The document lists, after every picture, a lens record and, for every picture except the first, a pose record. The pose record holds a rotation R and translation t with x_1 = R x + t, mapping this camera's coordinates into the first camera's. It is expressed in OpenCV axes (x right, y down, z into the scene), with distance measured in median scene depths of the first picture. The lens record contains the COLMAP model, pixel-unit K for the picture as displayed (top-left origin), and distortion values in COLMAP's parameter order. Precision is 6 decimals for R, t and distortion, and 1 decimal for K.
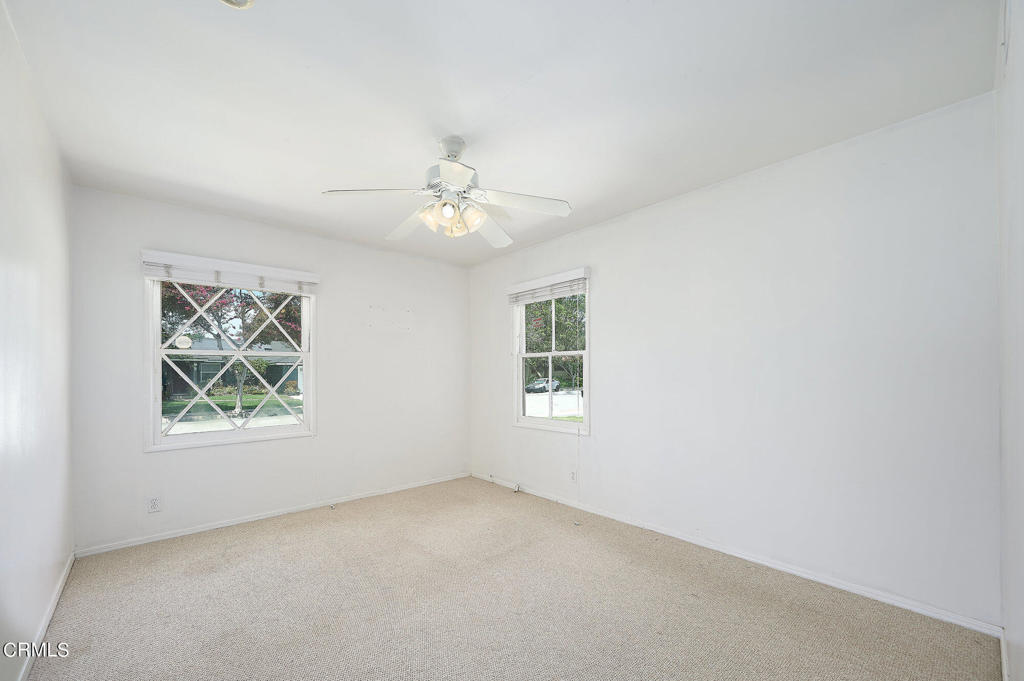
lens RADIAL K [[412.6, 0, 512.7], [0, 412.6, 362.2], [0, 0, 1]] dist [0.000679, 0.000001]
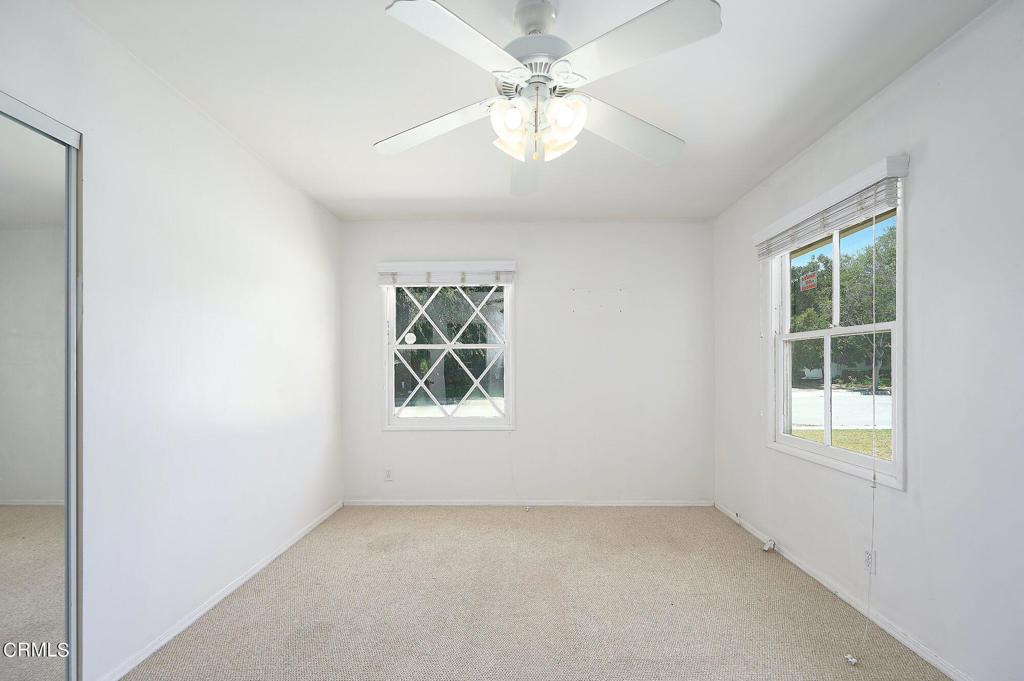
lens RADIAL K [[412.6, 0, 512.7], [0, 412.6, 362.2], [0, 0, 1]] dist [0.000679, 0.000001]
pose [[0.736131, -0.003937, -0.676827, 0.174393], [0.017127, 0.999771, 0.012812, 0.007437], [0.676622, -0.021023, 0.736030, 0.307594]]
